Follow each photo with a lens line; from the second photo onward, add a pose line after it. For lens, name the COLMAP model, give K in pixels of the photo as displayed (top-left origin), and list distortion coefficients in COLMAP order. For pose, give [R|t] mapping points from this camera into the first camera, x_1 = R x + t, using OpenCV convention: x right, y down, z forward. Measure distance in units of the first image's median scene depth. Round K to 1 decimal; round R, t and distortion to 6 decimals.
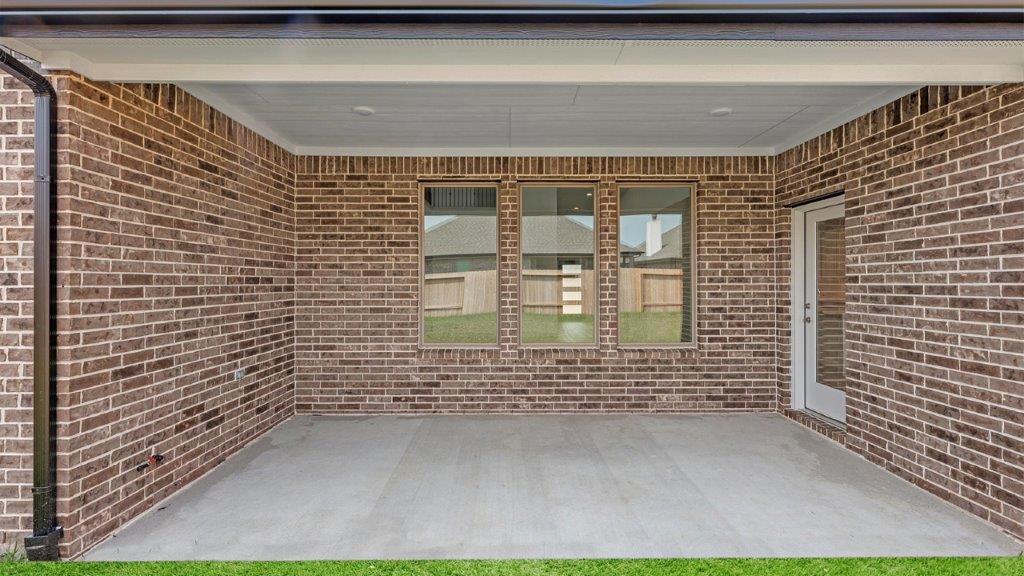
lens RADIAL K [[467.0, 0, 513.8], [0, 467.0, 301.2], [0, 0, 1]] dist [0.000745, 0.001016]
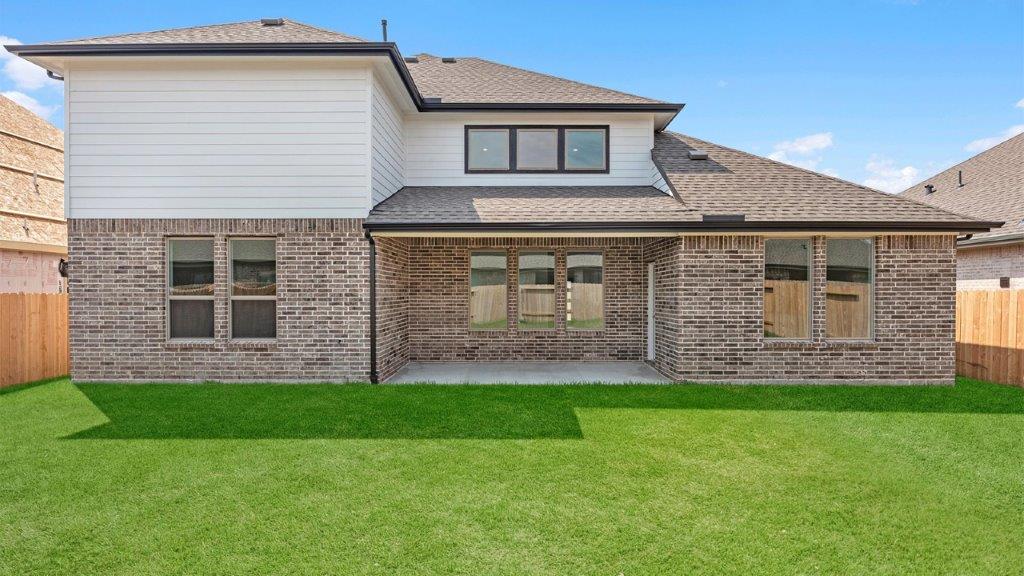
lens RADIAL K [[467.0, 0, 513.8], [0, 467.0, 301.2], [0, 0, 1]] dist [0.000745, 0.001016]
pose [[0.999969, 0.000581, -0.007861, 0.012223], [-0.000767, 0.999720, -0.023638, 0.020079], [0.007845, 0.023643, 0.999690, -1.093219]]
